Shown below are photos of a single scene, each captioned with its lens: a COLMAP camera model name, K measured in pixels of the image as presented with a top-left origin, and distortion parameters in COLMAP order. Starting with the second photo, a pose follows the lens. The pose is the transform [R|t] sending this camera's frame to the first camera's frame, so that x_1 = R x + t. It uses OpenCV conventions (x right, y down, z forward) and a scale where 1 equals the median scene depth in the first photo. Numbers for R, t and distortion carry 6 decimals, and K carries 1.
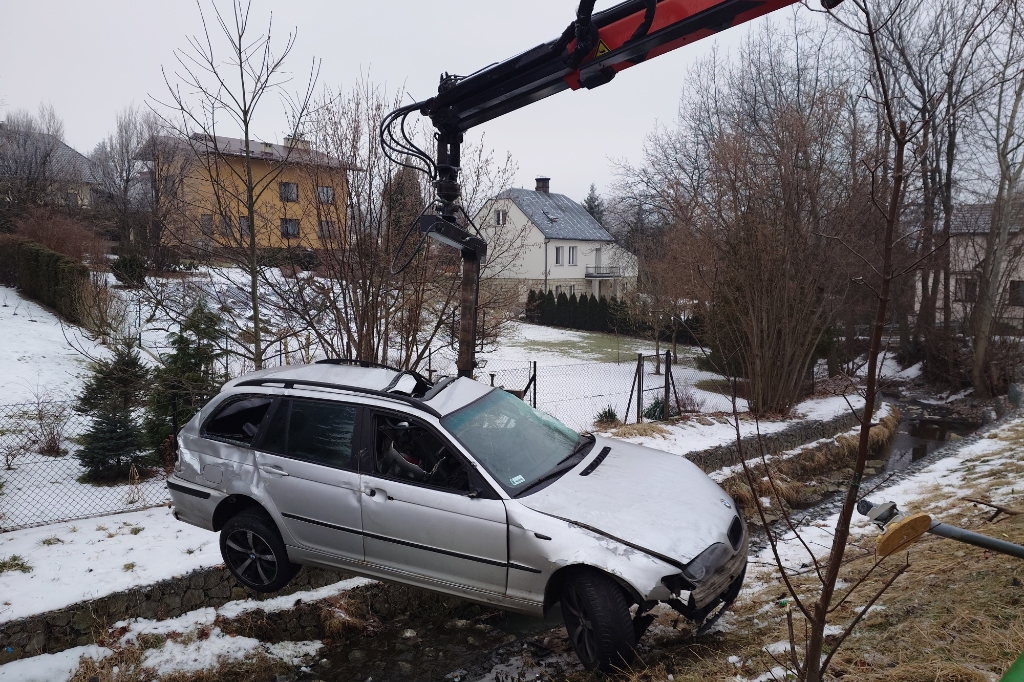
lens RADIAL K [[699.2, 0, 512.0], [0, 699.2, 341.0], [0, 0, 1]] dist [0.016144, -0.001470]
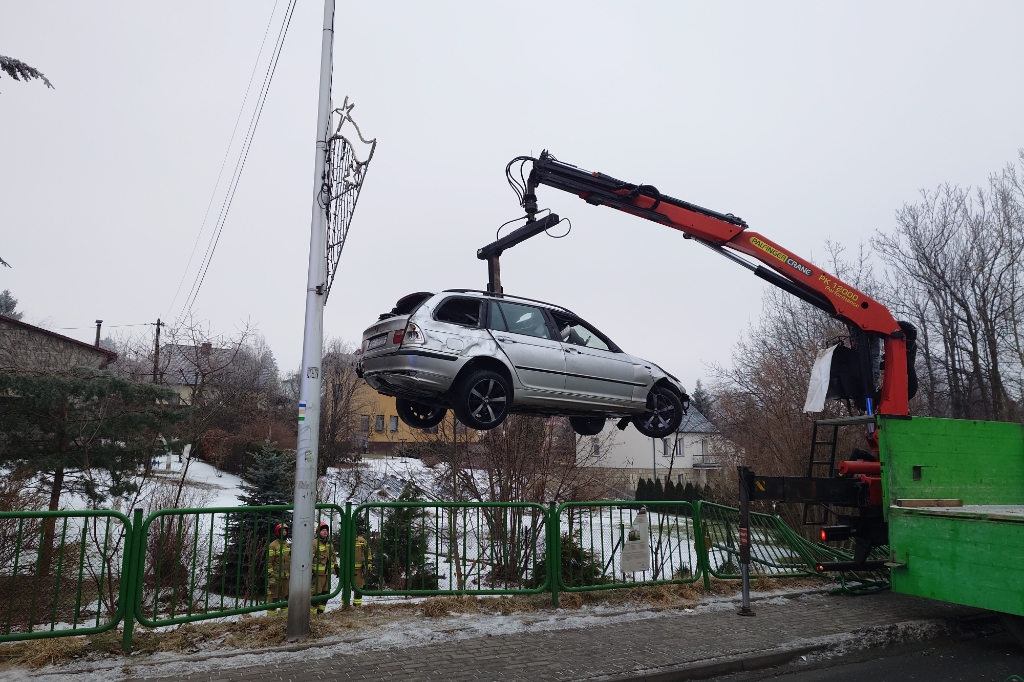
lens RADIAL K [[699.2, 0, 512.0], [0, 699.2, 341.0], [0, 0, 1]] dist [0.016144, -0.001470]
pose [[0.986181, -0.031110, -0.162726, 0.016674], [-0.013428, 0.963970, -0.265671, 0.016030], [0.165128, 0.264184, 0.950231, -0.159981]]
